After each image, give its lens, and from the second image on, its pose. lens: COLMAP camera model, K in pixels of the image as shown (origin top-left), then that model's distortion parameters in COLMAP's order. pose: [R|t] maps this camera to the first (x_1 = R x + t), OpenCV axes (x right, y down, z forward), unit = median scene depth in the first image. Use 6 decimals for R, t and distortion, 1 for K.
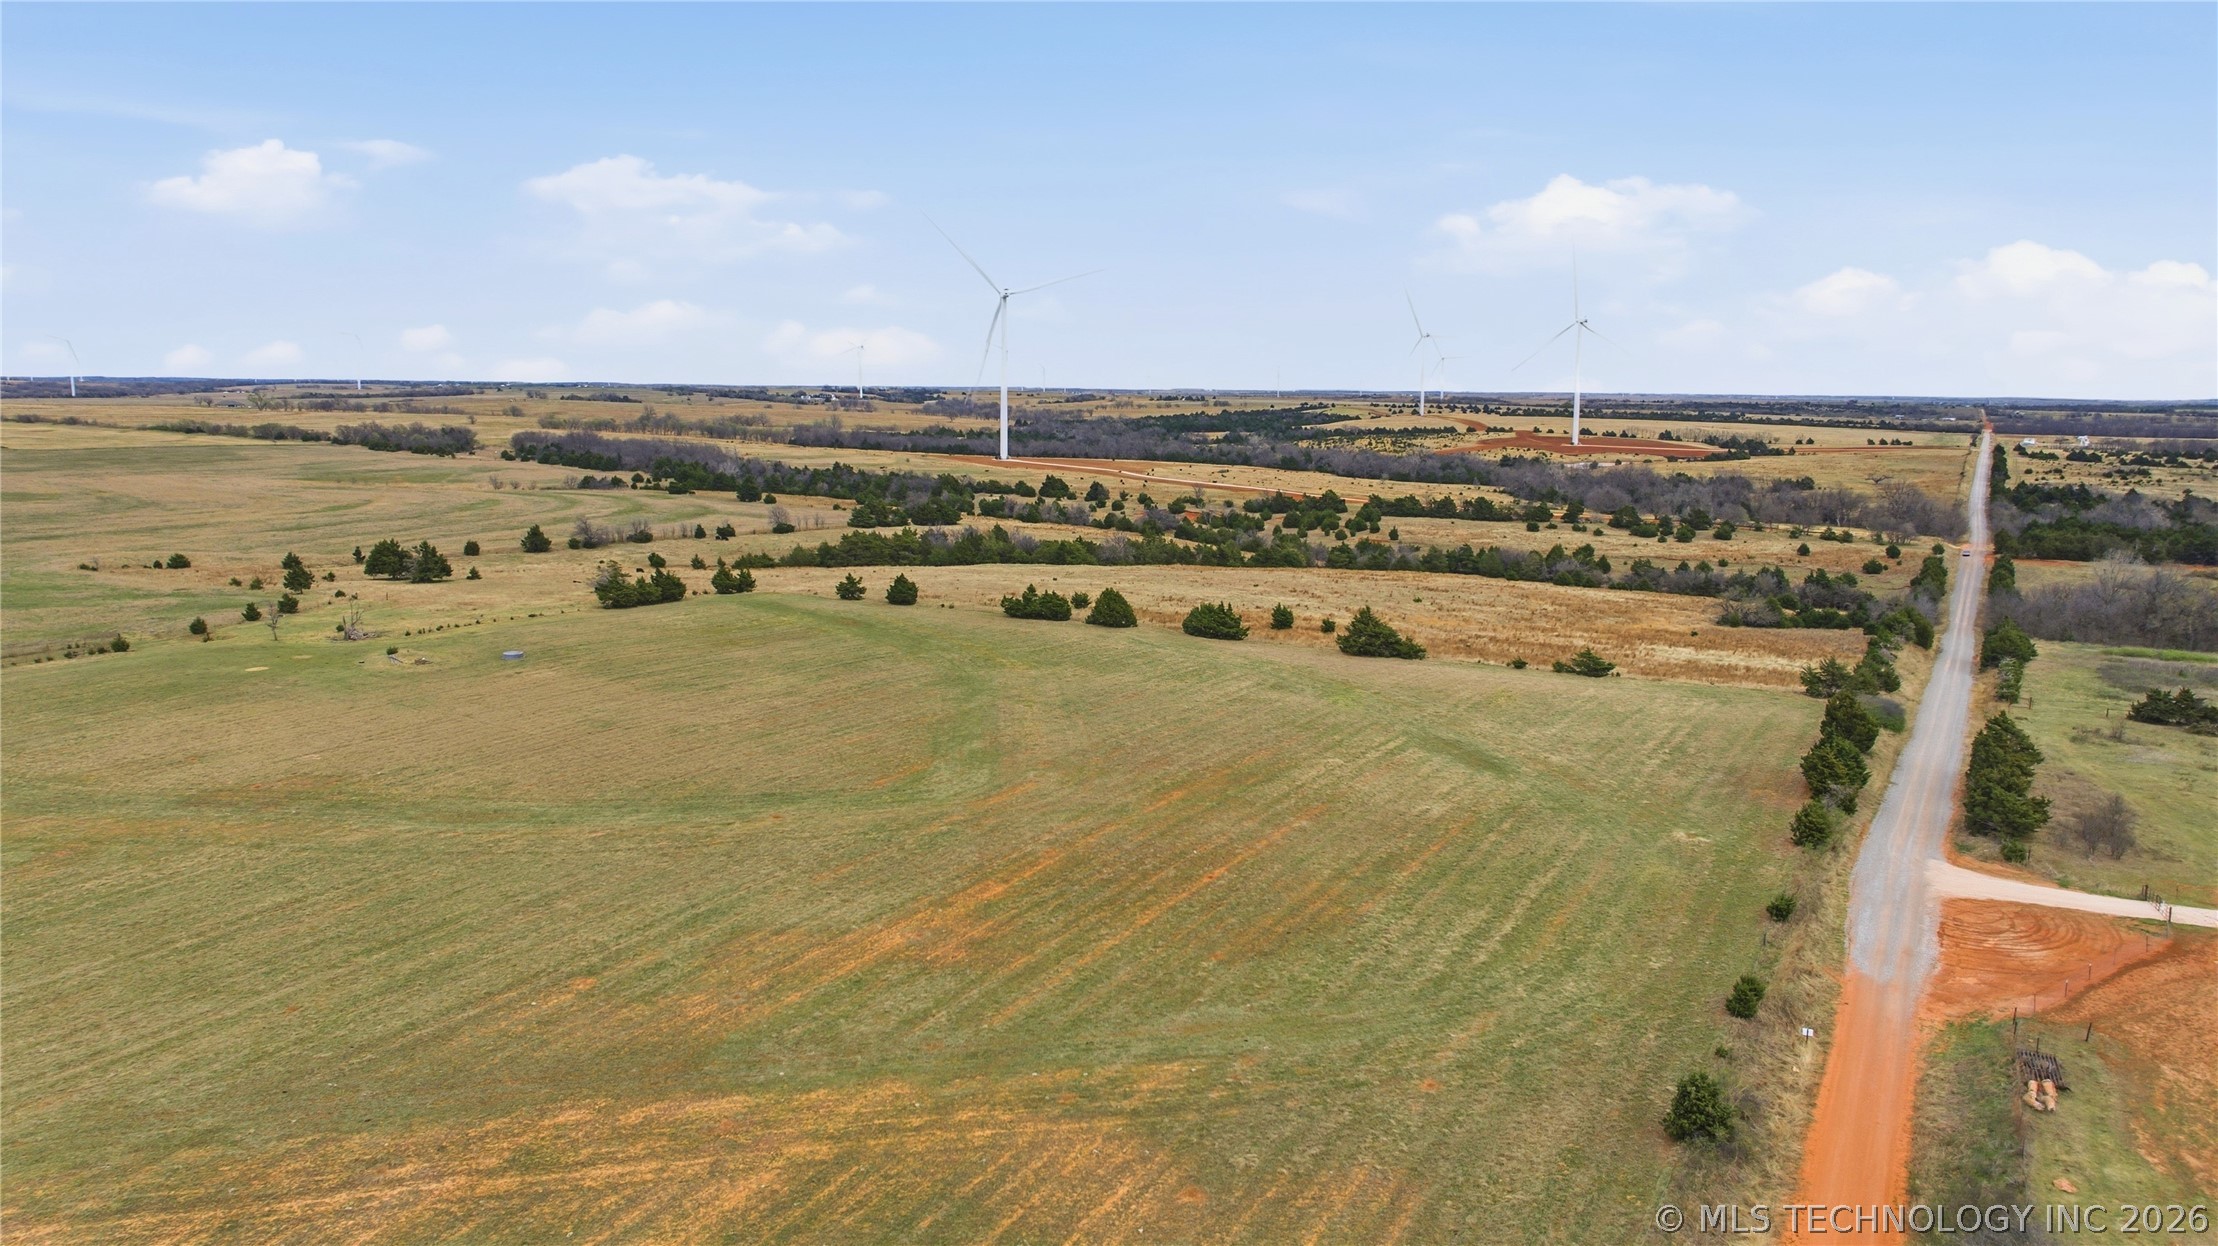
lens RADIAL K [[1569.3, 0, 1124.0], [0, 1569.3, 633.0], [0, 0, 1]] dist [-0.021042, 0.012227]
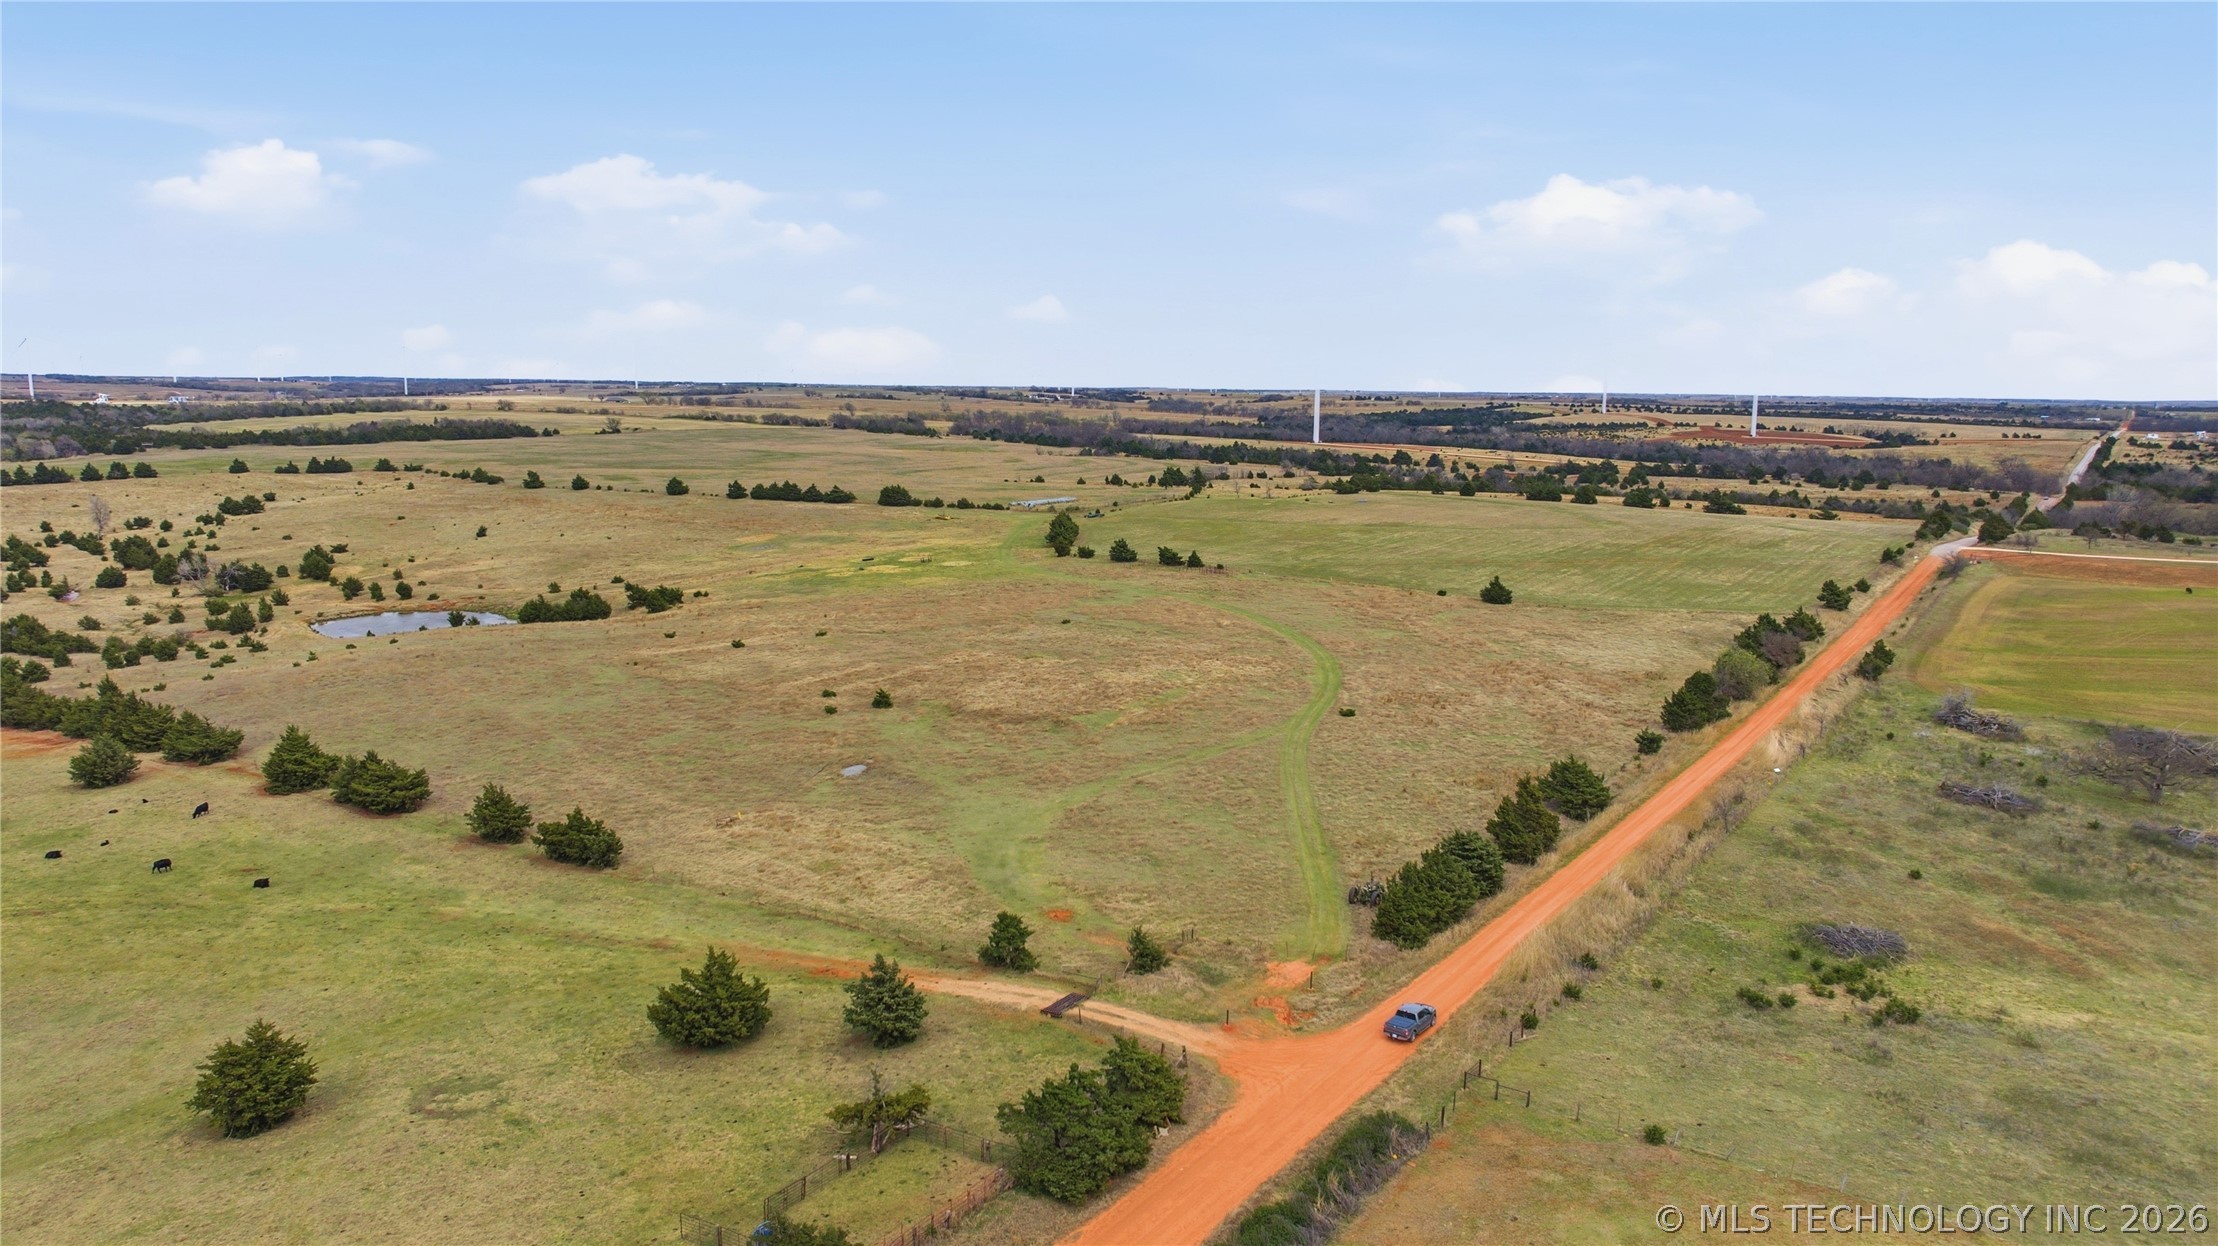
lens RADIAL K [[1569.3, 0, 1116.7], [0, 1569.3, 620.8], [0, 0, 1]] dist [-0.021042, 0.012227]
pose [[0.996379, 0.014184, -0.083827, -0.124527], [-0.014846, 0.999863, -0.007277, 0.048372], [0.083712, 0.008495, 0.996454, -0.311730]]
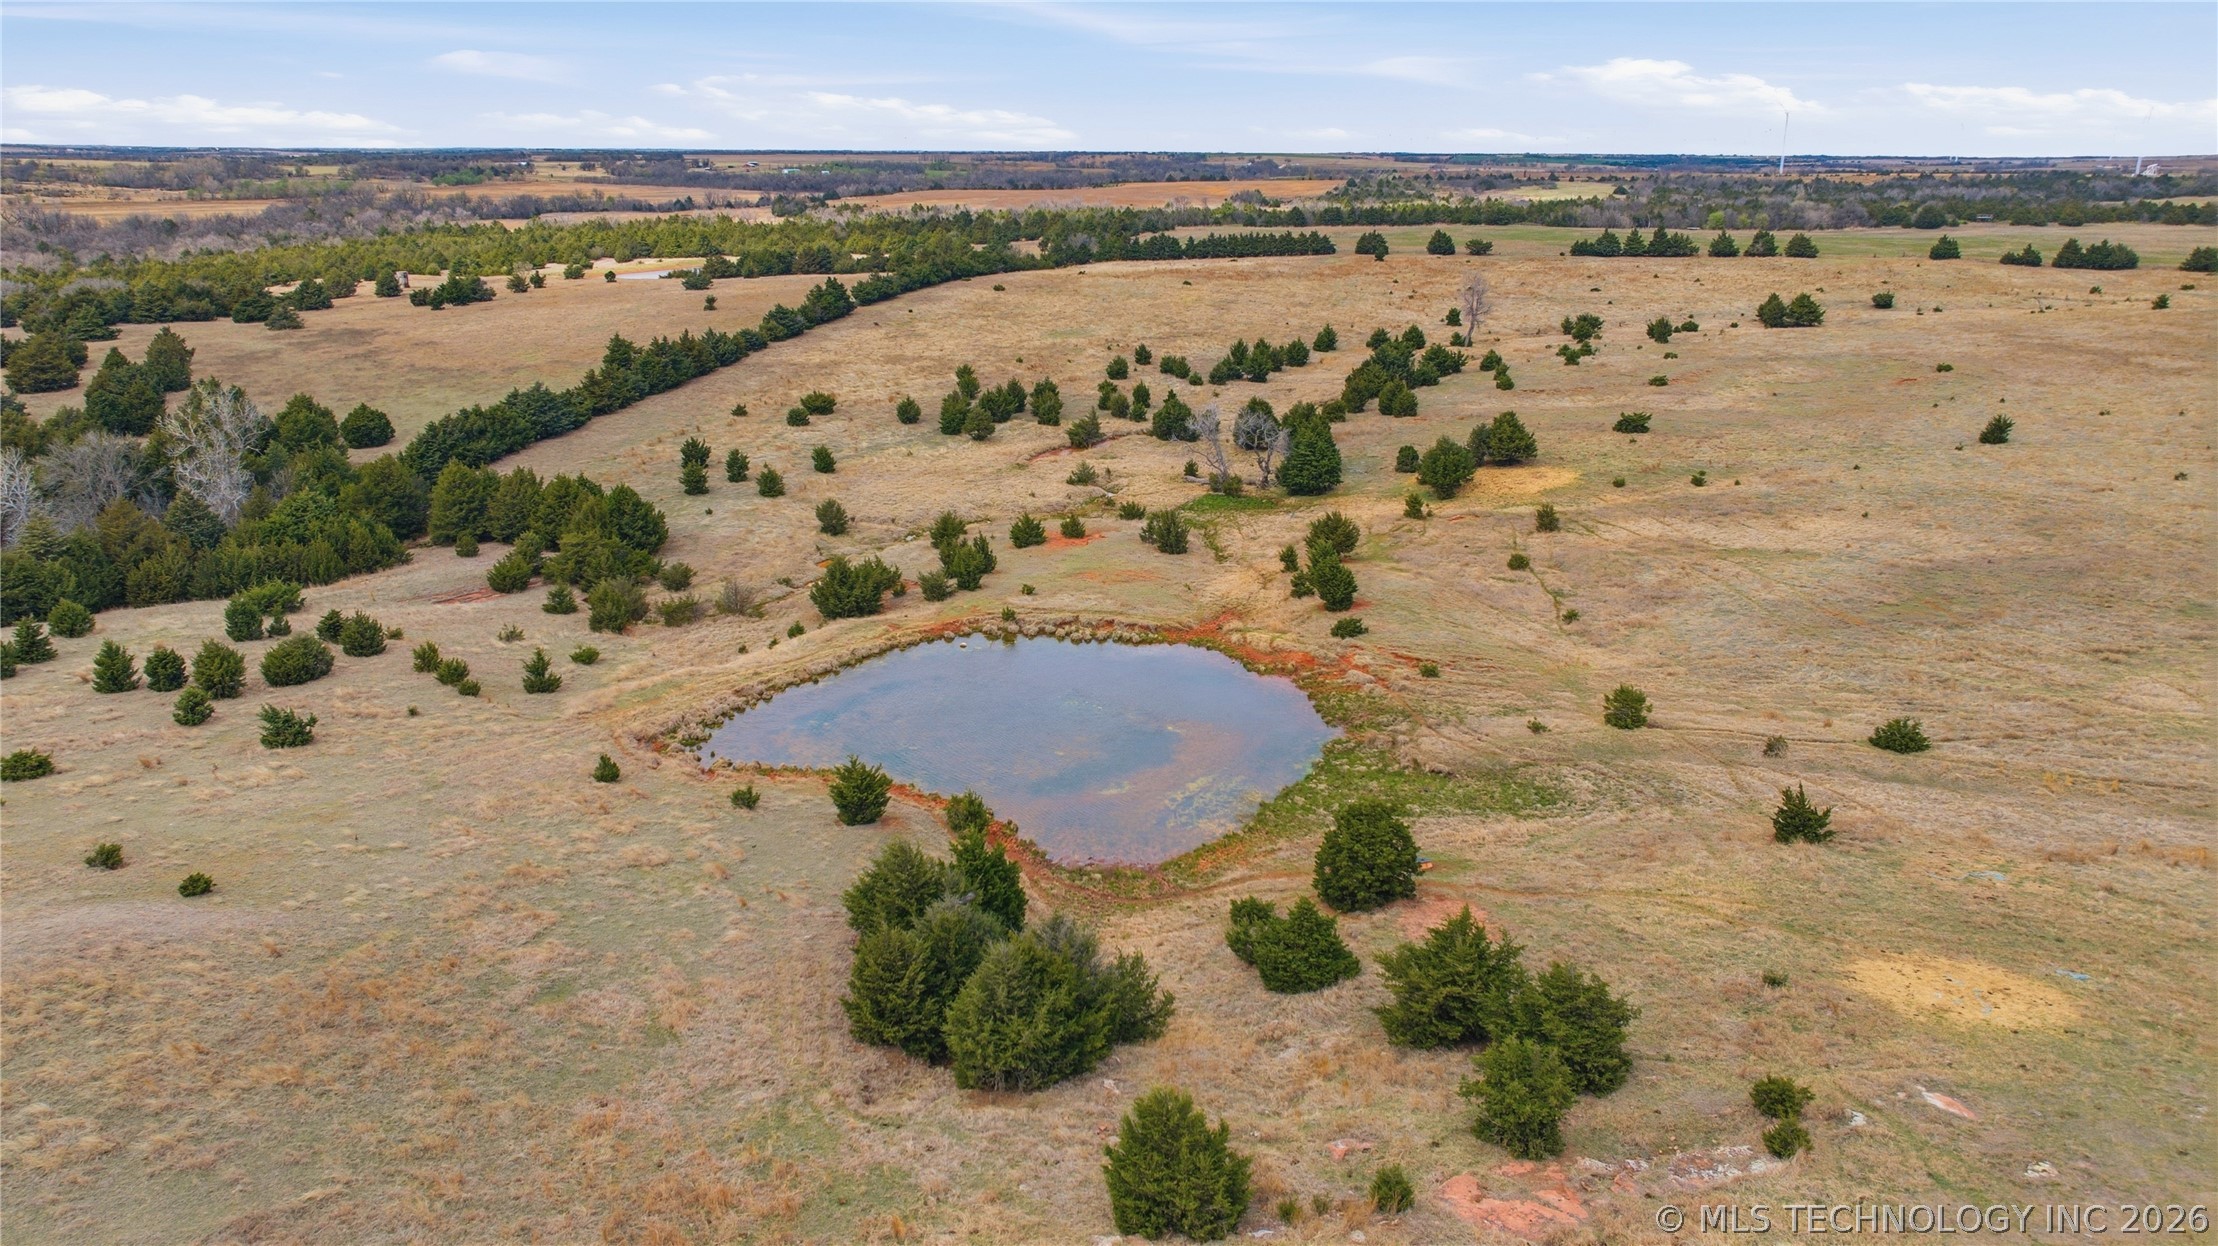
lens RADIAL K [[1569.3, 0, 1111.5], [0, 1569.3, 617.6], [0, 0, 1]] dist [-0.021042, 0.012227]
pose [[0.273091, 0.269828, -0.923371, -0.205392], [-0.155723, 0.959597, 0.234358, 0.015423], [0.949301, 0.079789, 0.304076, -0.016072]]
